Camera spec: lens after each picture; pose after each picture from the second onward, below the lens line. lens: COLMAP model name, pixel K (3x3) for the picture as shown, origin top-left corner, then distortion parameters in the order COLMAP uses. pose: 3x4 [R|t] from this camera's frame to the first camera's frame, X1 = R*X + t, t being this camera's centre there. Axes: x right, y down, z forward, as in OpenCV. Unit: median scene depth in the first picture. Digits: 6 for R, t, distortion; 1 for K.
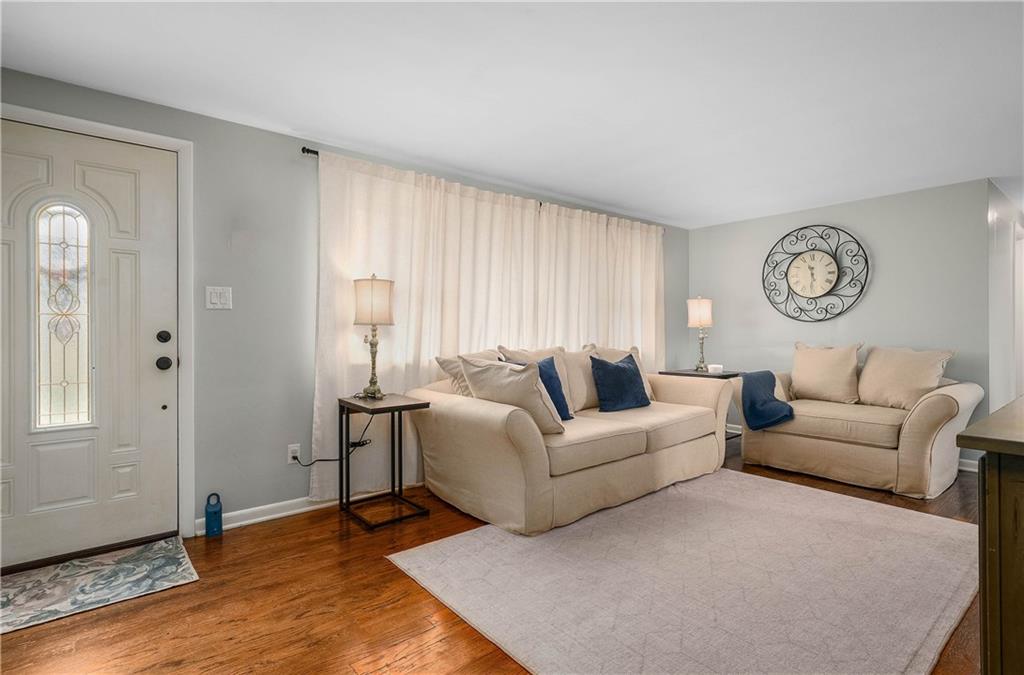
lens RADIAL K [[492.7, 0, 509.7], [0, 492.7, 330.5], [0, 0, 1]] dist [0.015142, -0.000067]
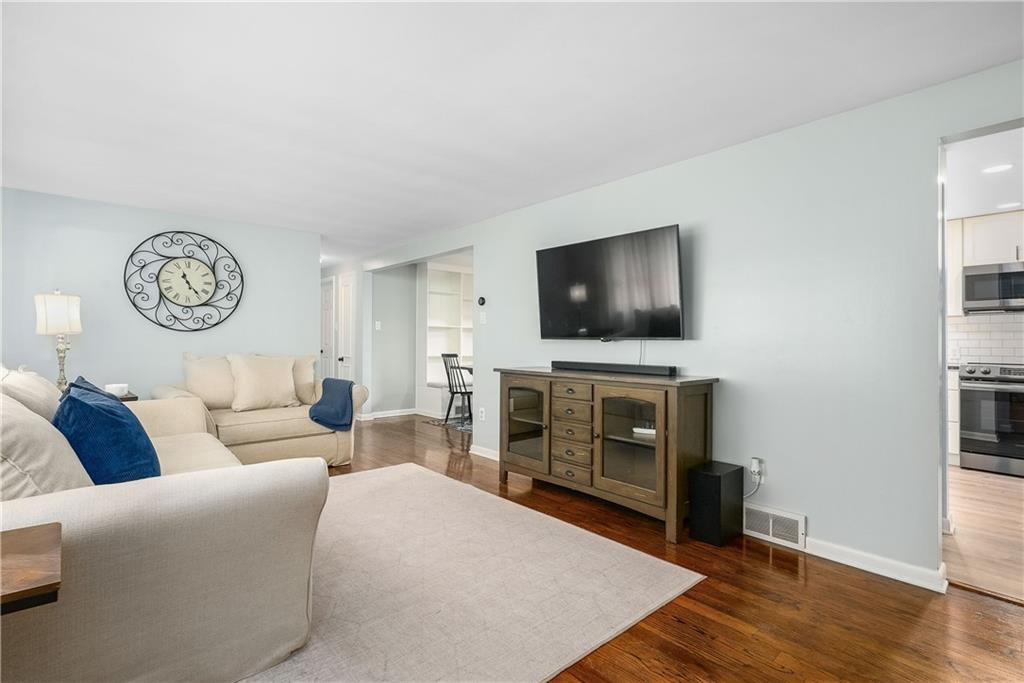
lens RADIAL K [[483.1, 0, 504.0], [0, 483.1, 339.2], [0, 0, 1]] dist [-0.029654, -0.000170]
pose [[-0.031659, 0.007510, 0.999471, -0.345151], [-0.005868, 0.999953, -0.007699, 0.001461], [-0.999481, -0.006109, -0.031614, 0.418609]]
